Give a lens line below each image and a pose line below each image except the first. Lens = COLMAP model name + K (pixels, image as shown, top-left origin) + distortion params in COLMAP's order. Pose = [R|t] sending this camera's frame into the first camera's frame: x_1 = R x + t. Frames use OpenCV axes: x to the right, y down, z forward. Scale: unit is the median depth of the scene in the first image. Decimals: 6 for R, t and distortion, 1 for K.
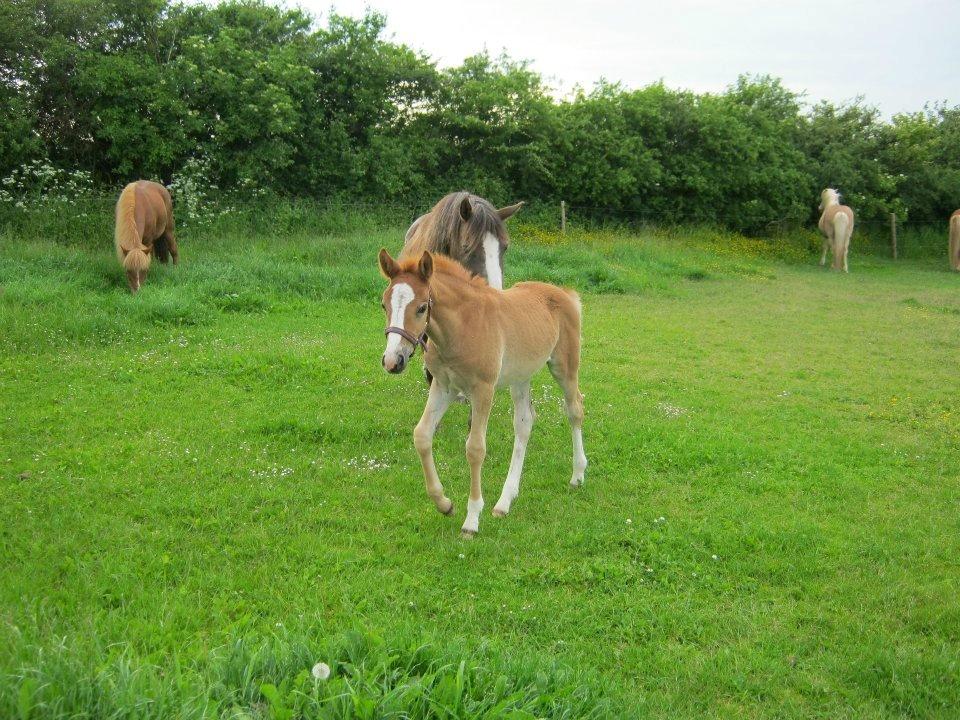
lens RADIAL K [[1049.9, 0, 472.9], [0, 1049.9, 357.8], [0, 0, 1]] dist [-0.084359, 0.000000]
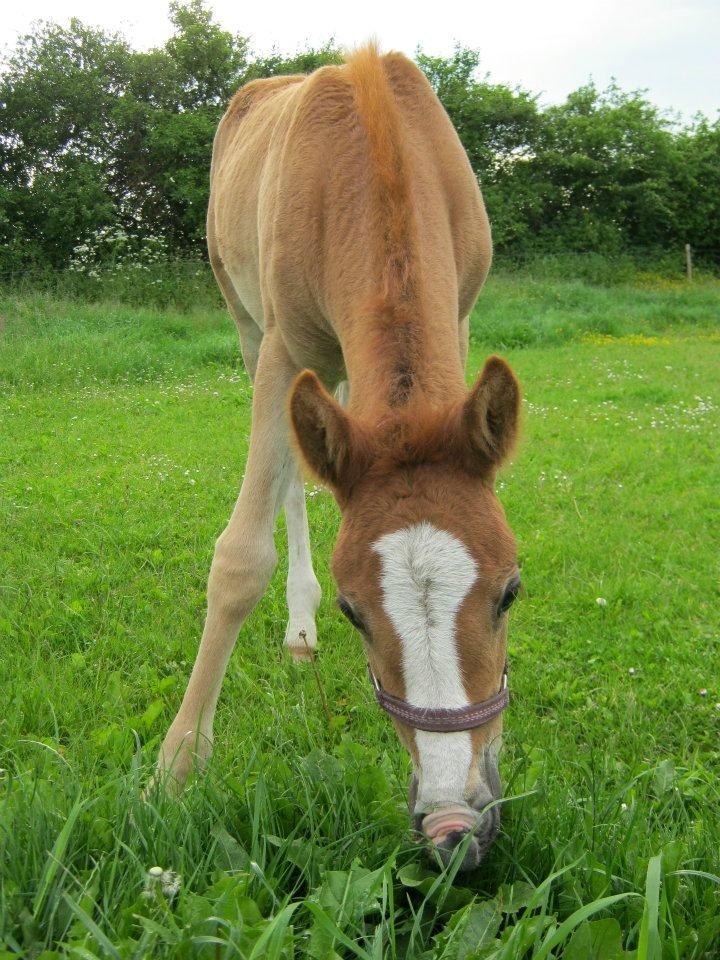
lens RADIAL K [[1049.9, 0, 356.6], [0, 1049.9, 482.7], [0, 0, 1]] dist [-0.084359, 0.000000]
pose [[0.976037, -0.027890, -0.215810, -0.003536], [0.033377, 0.999205, 0.021822, 0.025027], [0.215030, -0.028502, 0.976191, 0.100776]]
